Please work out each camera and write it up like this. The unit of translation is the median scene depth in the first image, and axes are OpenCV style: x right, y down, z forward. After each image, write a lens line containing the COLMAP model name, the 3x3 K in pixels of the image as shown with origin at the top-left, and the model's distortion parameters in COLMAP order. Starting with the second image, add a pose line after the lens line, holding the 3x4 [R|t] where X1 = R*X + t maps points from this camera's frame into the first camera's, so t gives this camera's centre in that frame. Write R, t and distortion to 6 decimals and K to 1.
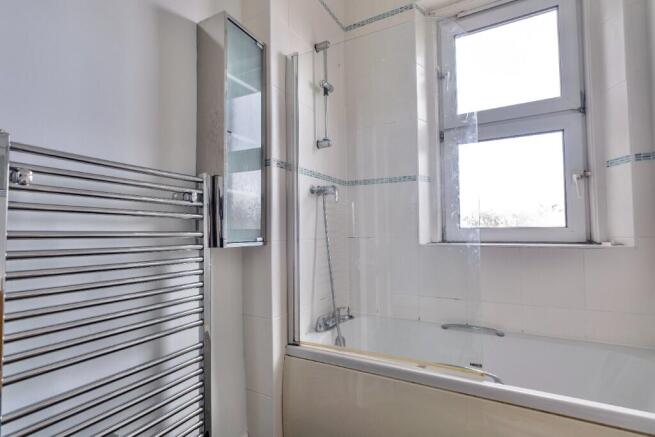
lens RADIAL K [[310.8, 0, 318.8], [0, 310.8, 218.5], [0, 0, 1]] dist [-0.004923, -0.001799]
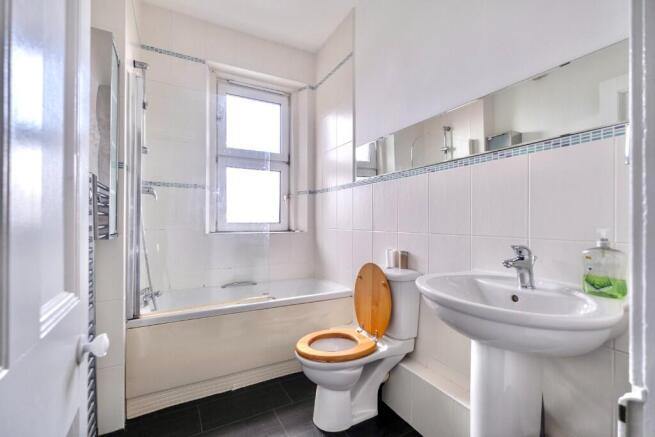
lens RADIAL K [[283.5, 0, 312.3], [0, 283.5, 215.7], [0, 0, 1]] dist [-0.007200, 0.001489]
pose [[0.569340, 0.028579, 0.821605, -0.548848], [-0.042455, 0.999084, -0.005333, -0.016246], [-0.821005, -0.031845, 0.570032, -0.168909]]
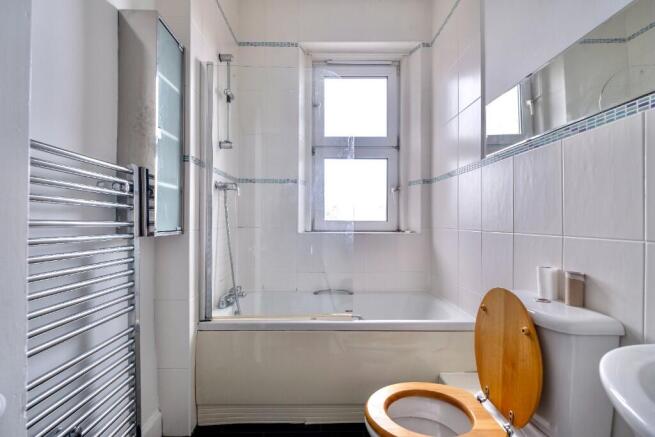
lens RADIAL K [[283.5, 0, 317.2], [0, 283.5, 217.9], [0, 0, 1]] dist [-0.007200, 0.001489]
pose [[0.874842, 0.019441, 0.484019, -0.213041], [-0.033434, 0.999235, 0.020296, -0.006546], [-0.483254, -0.033938, 0.874822, -0.089806]]
